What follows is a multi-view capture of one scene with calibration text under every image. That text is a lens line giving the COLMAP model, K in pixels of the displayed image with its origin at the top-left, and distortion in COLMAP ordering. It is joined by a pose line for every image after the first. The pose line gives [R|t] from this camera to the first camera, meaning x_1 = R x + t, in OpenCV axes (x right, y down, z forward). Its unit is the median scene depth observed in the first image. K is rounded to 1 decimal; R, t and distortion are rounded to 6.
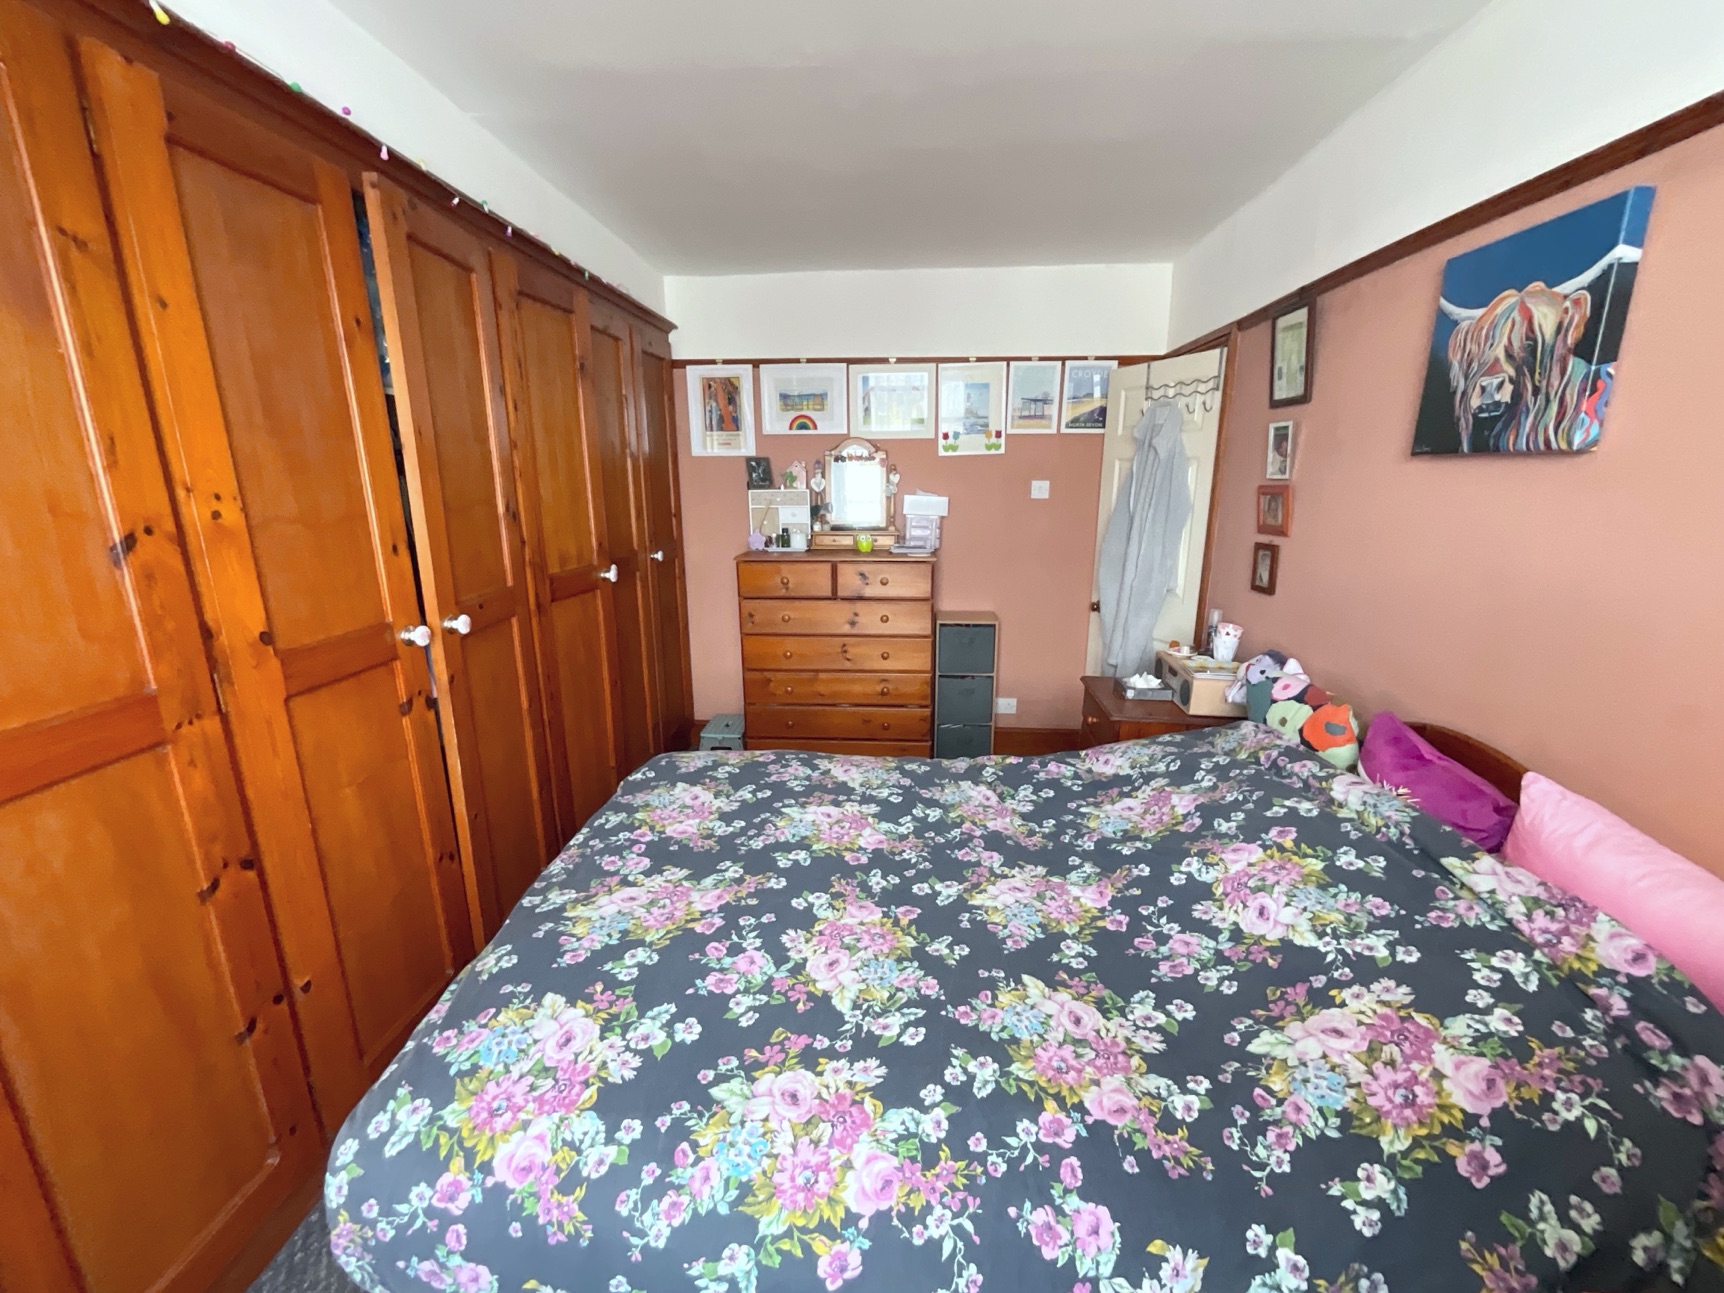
lens RADIAL K [[700.5, 0, 865.6], [0, 700.5, 646.5], [0, 0, 1]] dist [-0.002115, -0.000118]
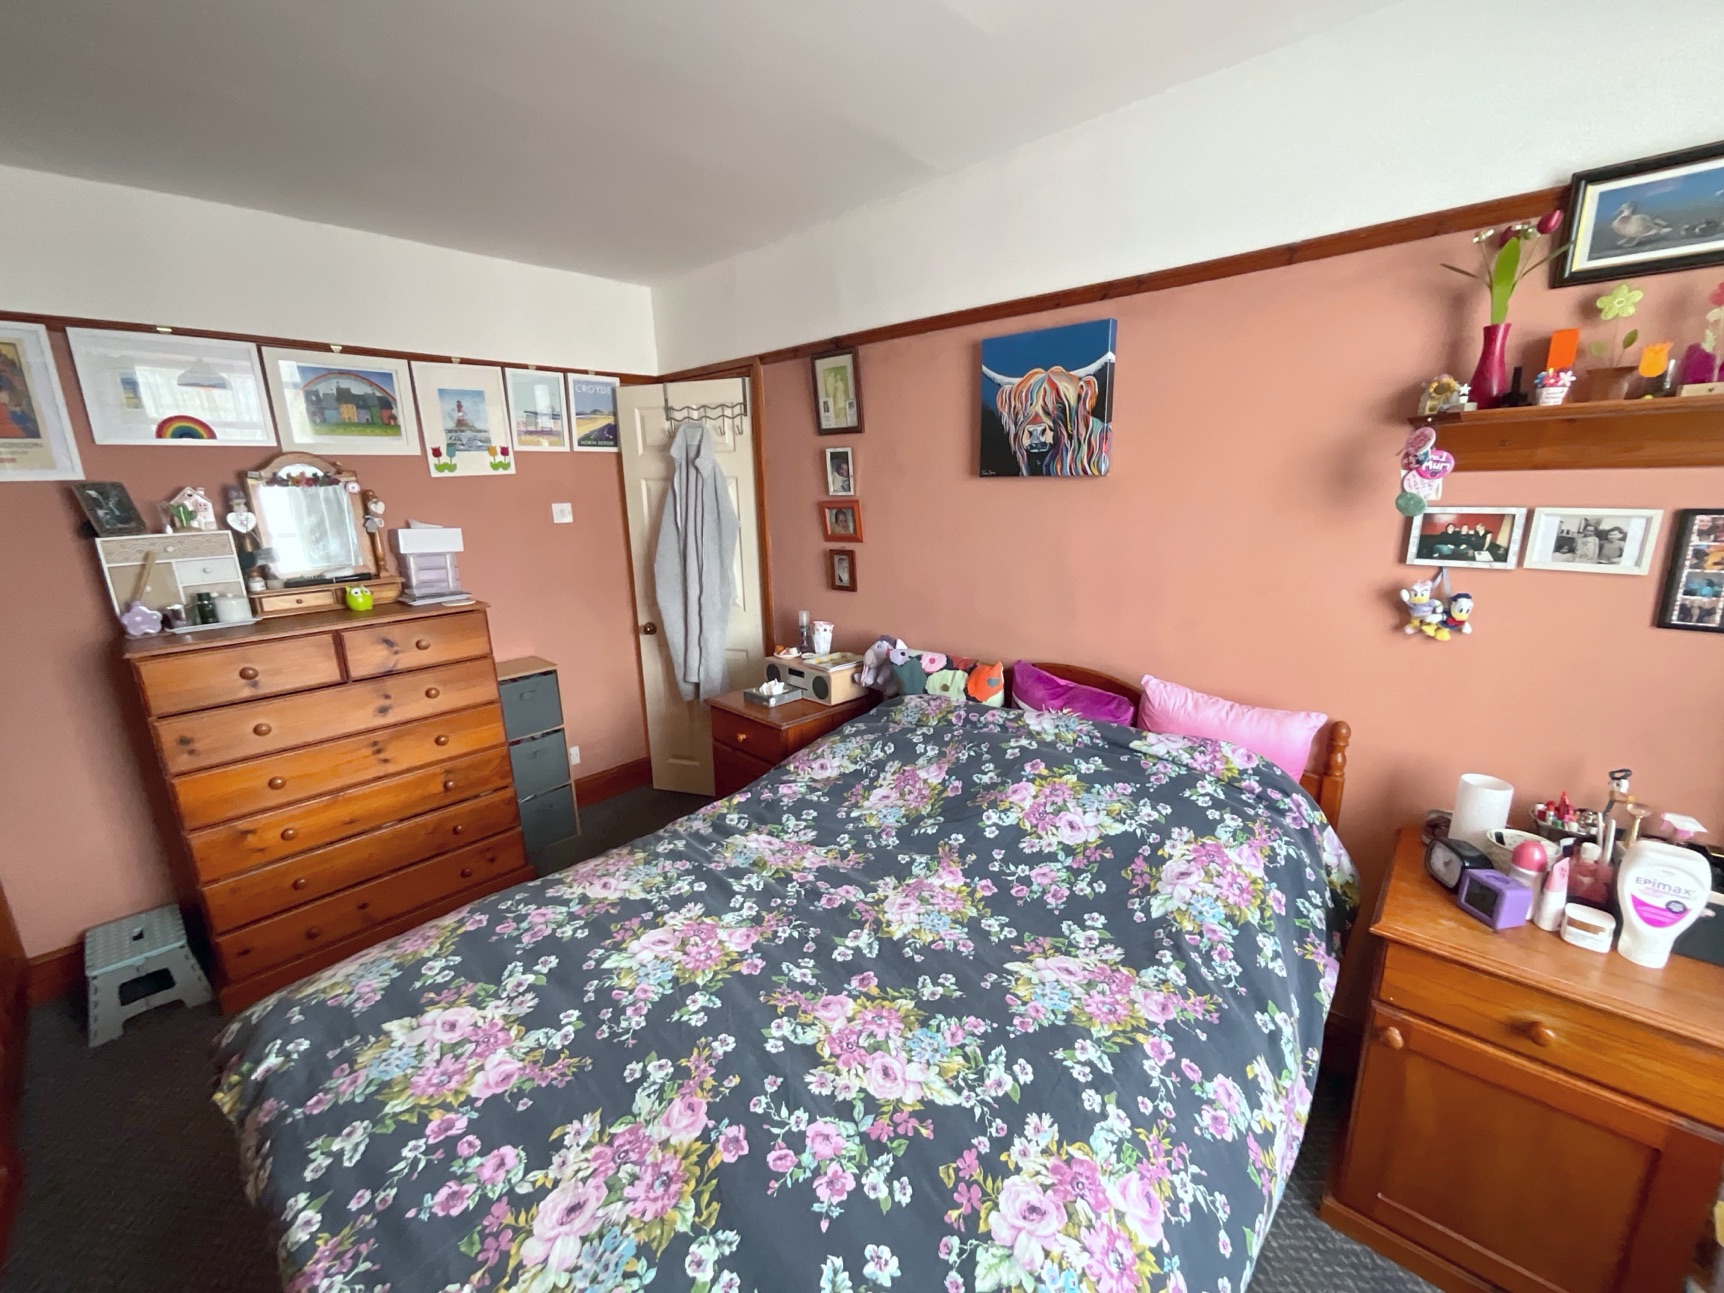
lens RADIAL K [[702.1, 0, 860.5], [0, 702.1, 642.0], [0, 0, 1]] dist [-0.006937, 0.008019]
pose [[0.631777, -0.189076, 0.751737, -0.512574], [0.206020, 0.975873, 0.072306, -0.113069], [-0.747271, 0.109191, 0.655487, 0.329402]]
